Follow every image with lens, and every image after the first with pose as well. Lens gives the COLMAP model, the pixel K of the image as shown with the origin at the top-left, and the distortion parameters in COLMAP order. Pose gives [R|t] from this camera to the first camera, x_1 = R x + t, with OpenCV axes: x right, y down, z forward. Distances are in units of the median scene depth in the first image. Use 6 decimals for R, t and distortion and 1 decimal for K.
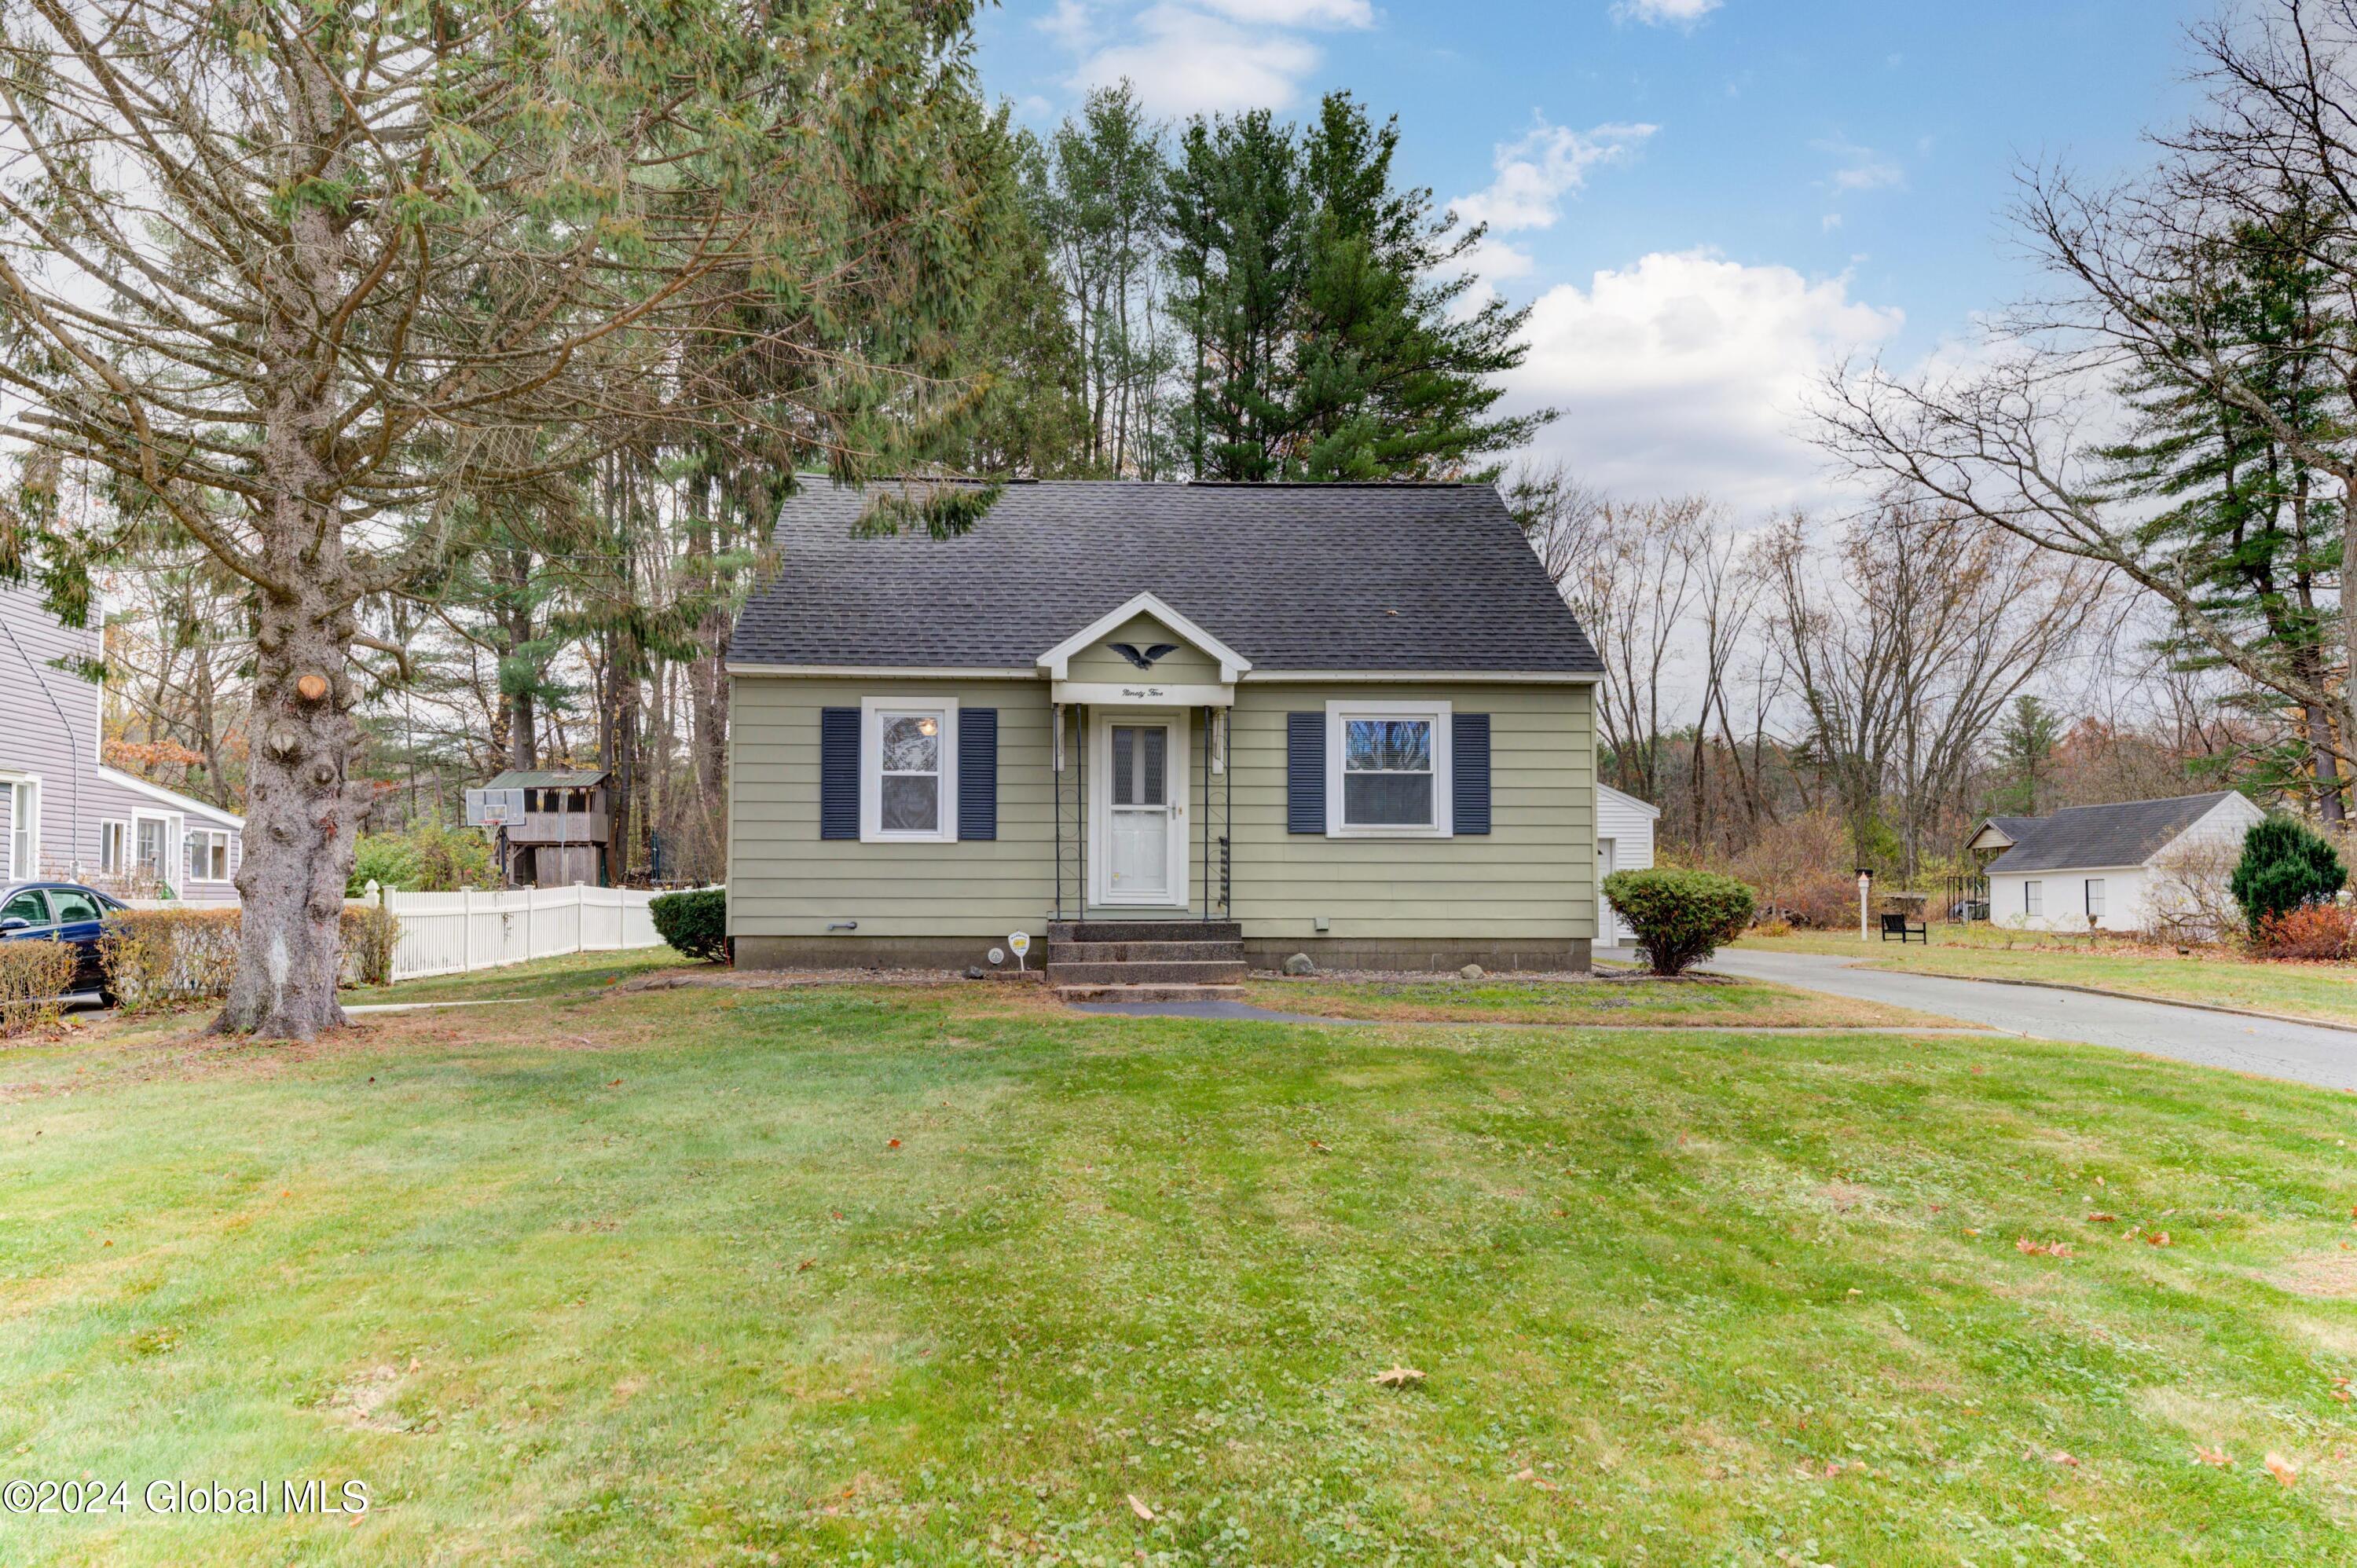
lens RADIAL K [[1585.7, 0, 1181.2], [0, 1585.7, 810.8], [0, 0, 1]] dist [0.008701, -0.003588]
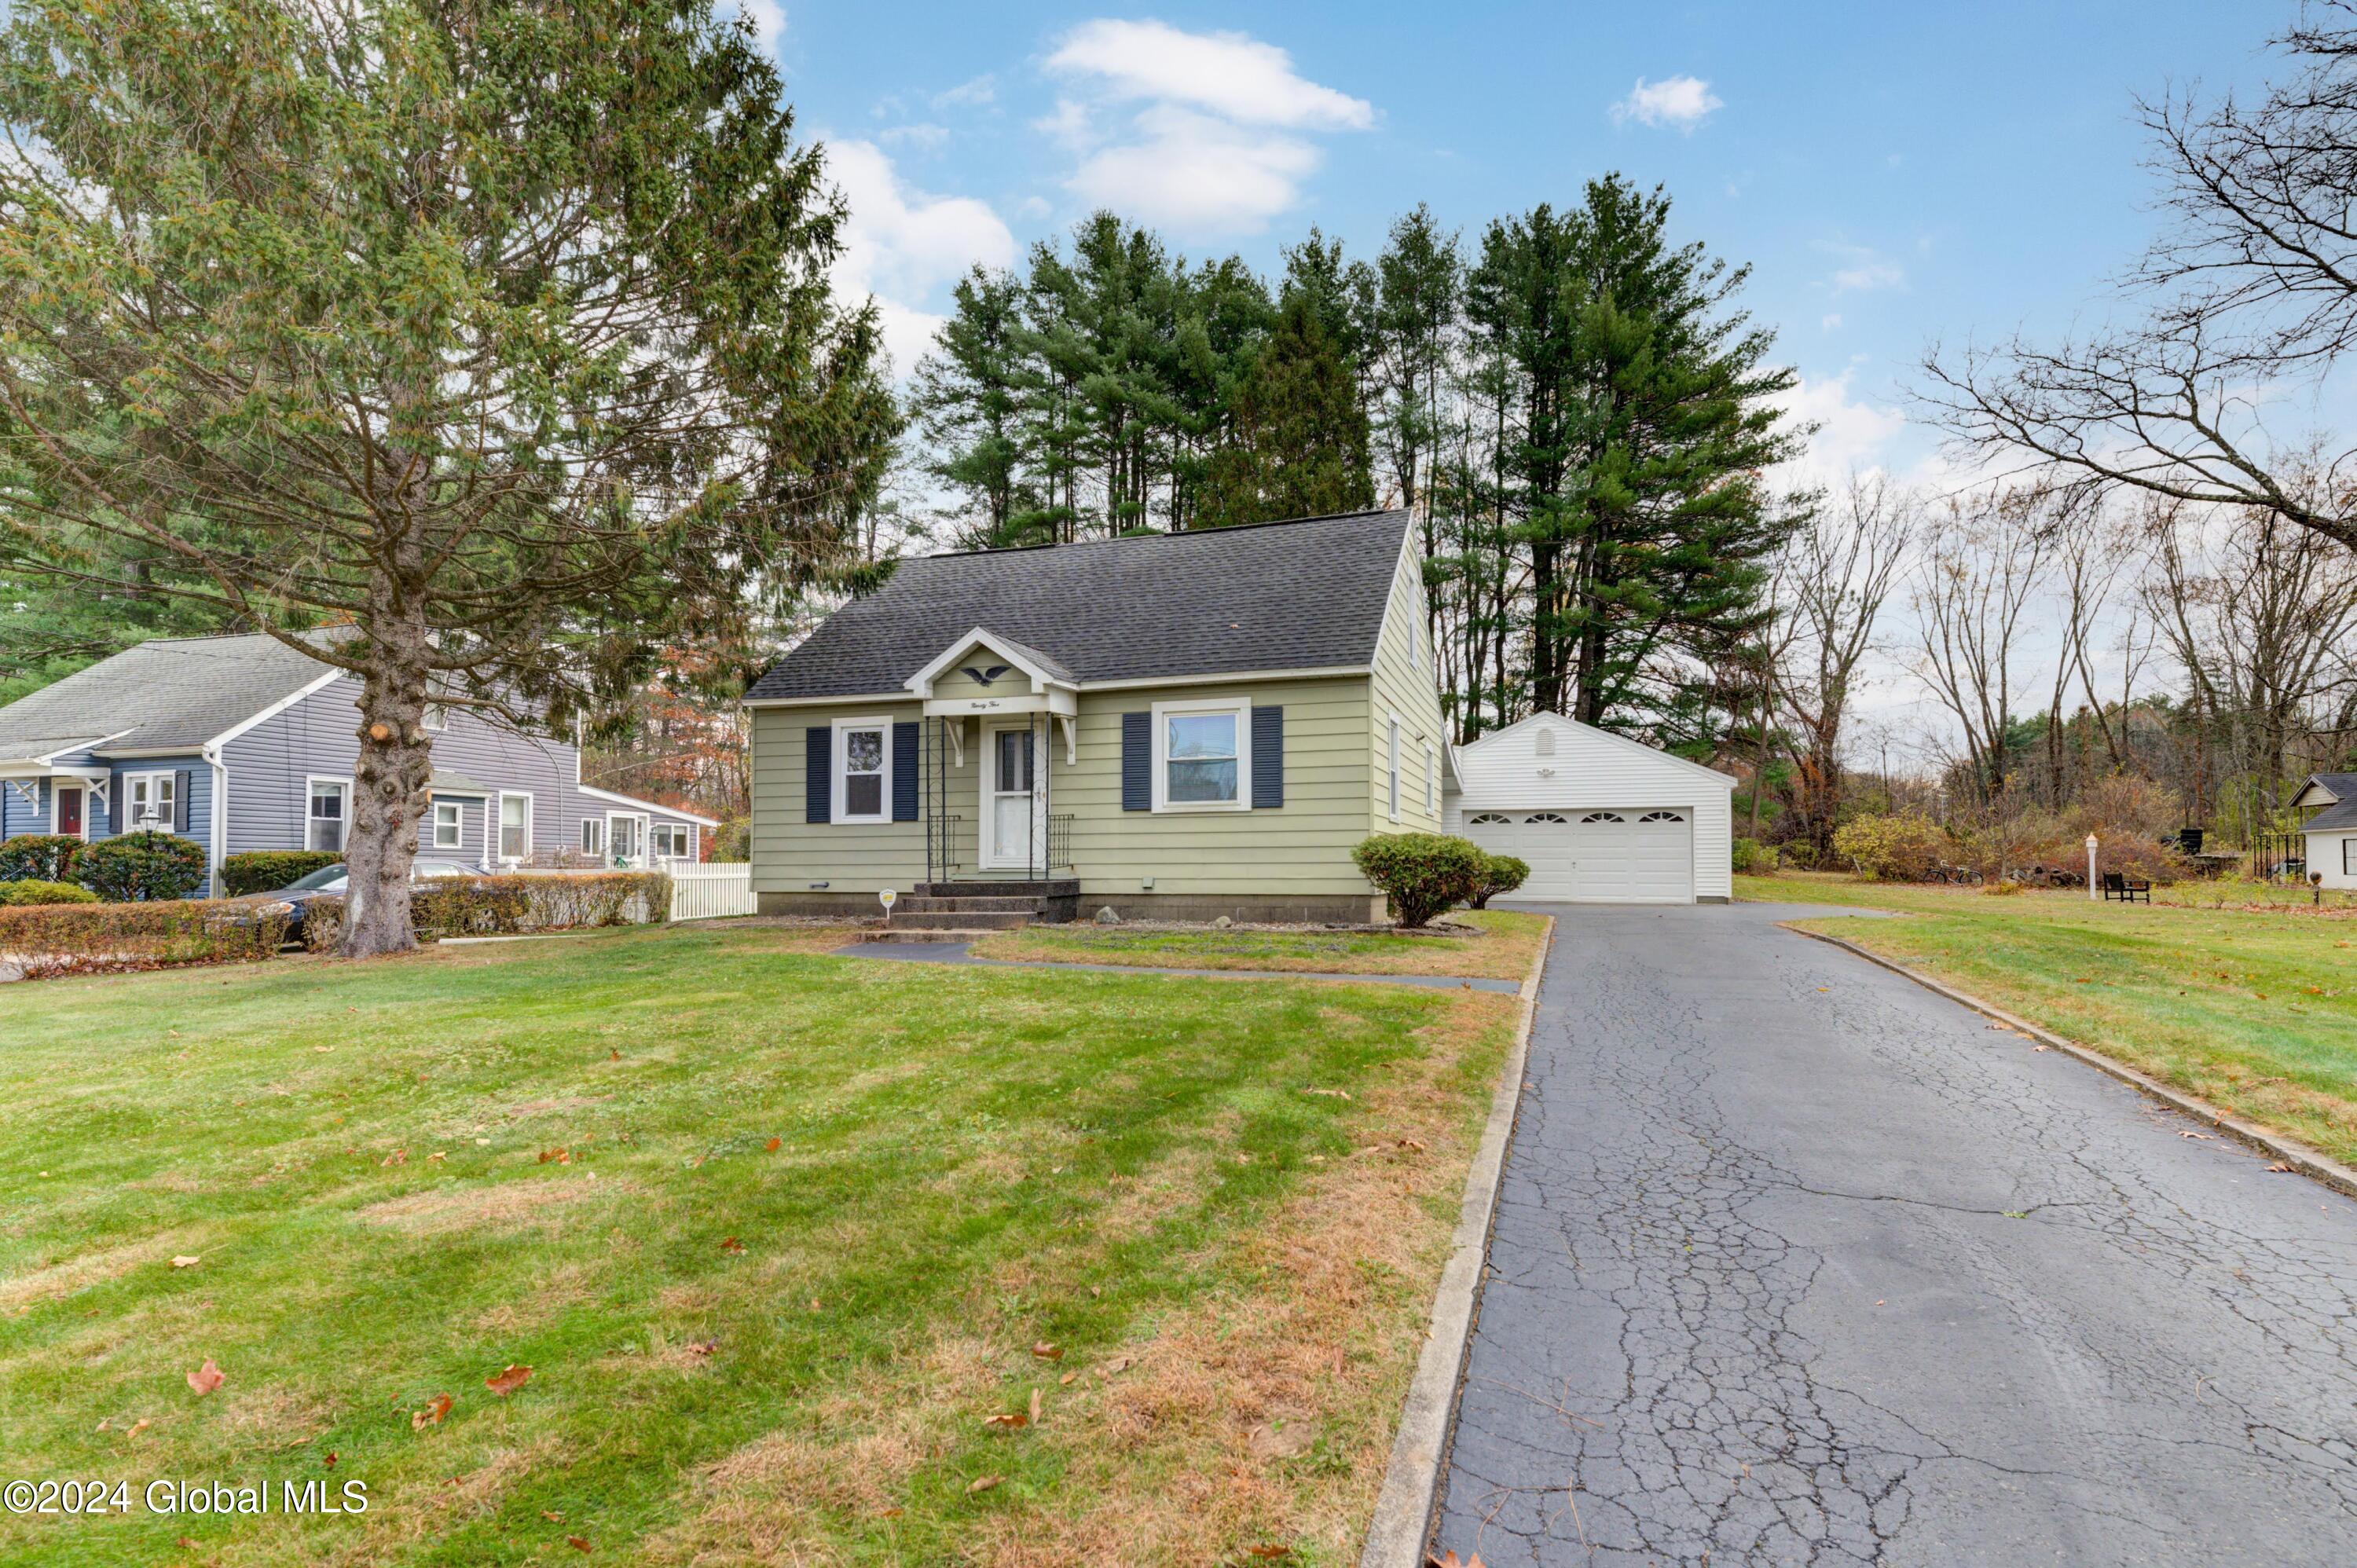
lens RADIAL K [[1218.4, 0, 1178.6], [0, 1218.4, 812.9], [0, 0, 1]] dist [0.018196, -0.001269]
pose [[0.930672, -0.022999, -0.365131, 0.457646], [0.027507, 0.999596, 0.007150, 0.010396], [0.364820, -0.016698, 0.930929, 0.122020]]
